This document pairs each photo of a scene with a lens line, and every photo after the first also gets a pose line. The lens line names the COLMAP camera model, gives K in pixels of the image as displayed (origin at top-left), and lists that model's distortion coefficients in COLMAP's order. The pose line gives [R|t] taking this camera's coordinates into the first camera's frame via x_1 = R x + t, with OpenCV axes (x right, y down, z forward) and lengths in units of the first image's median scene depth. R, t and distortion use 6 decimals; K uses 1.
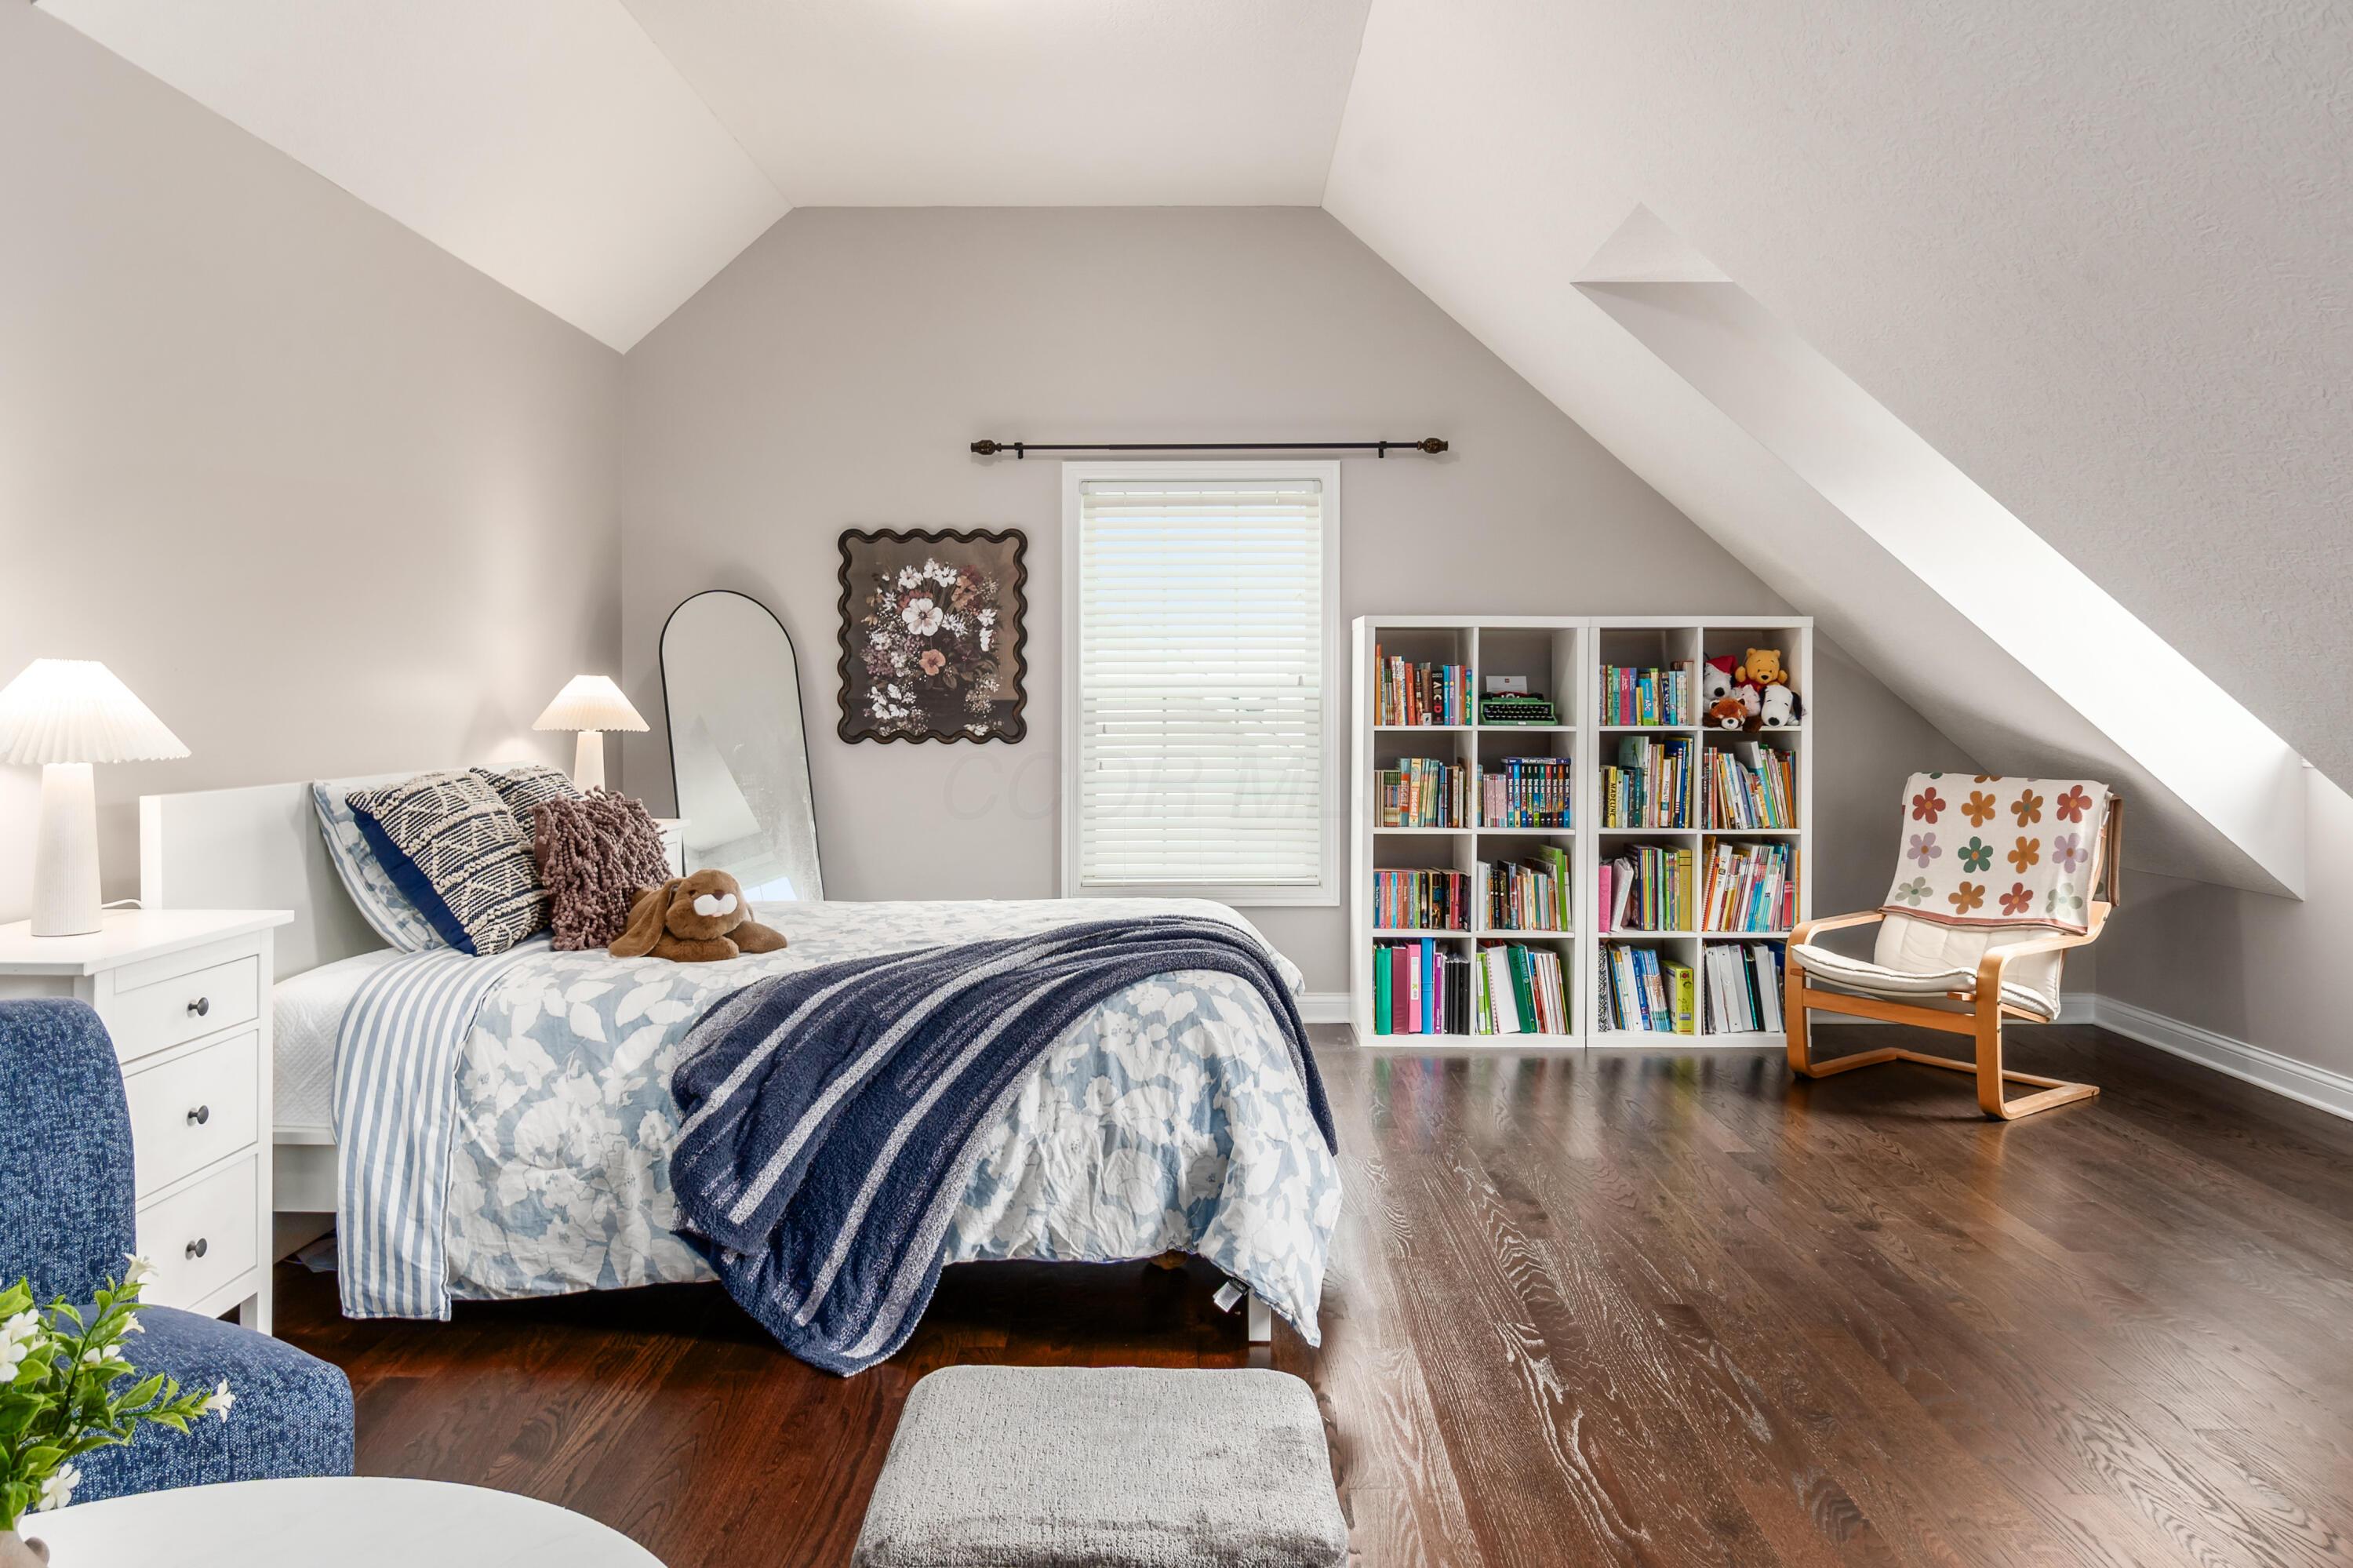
lens RADIAL K [[1643.9, 0, 1194.9], [0, 1643.9, 689.4], [0, 0, 1]] dist [-0.003452, -0.004355]
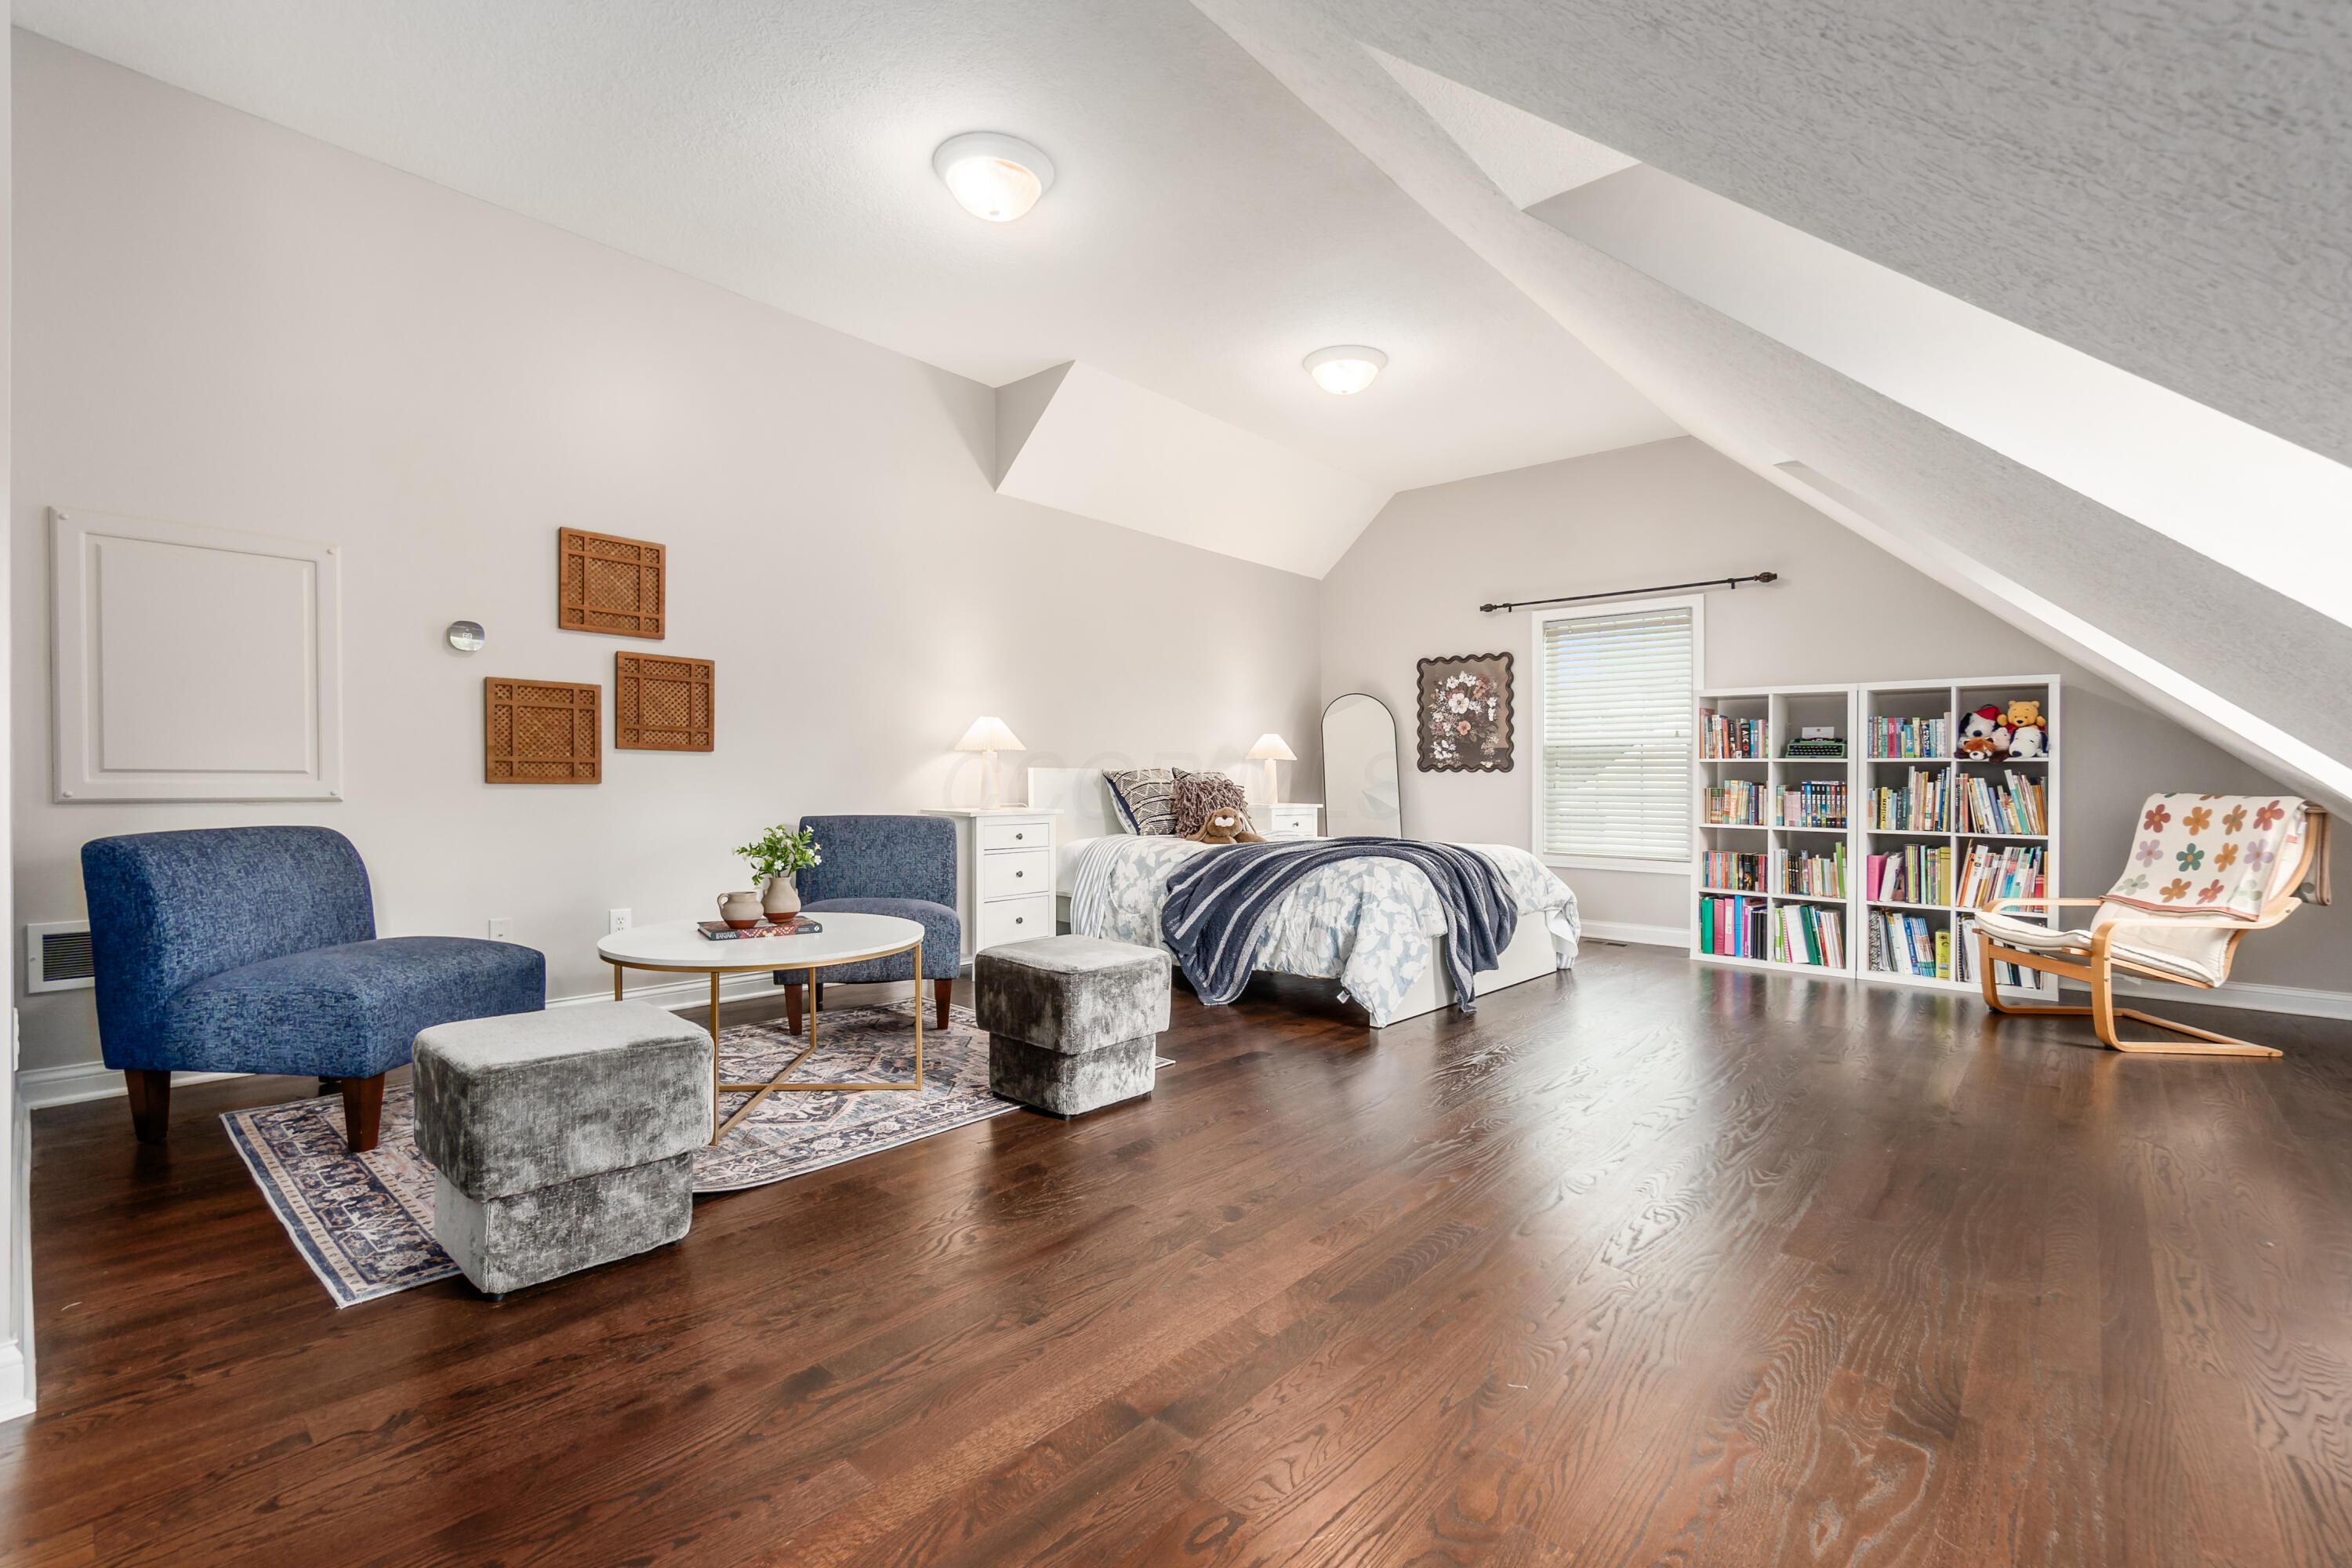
lens RADIAL K [[1038.5, 0, 1176.9], [0, 1038.5, 785.6], [0, 0, 1]] dist [0.000750, -0.000130]
pose [[0.750265, 0.012210, -0.661025, 0.392394], [-0.006776, 0.999919, 0.010779, 0.040323], [0.661103, -0.003608, 0.750287, -0.090254]]
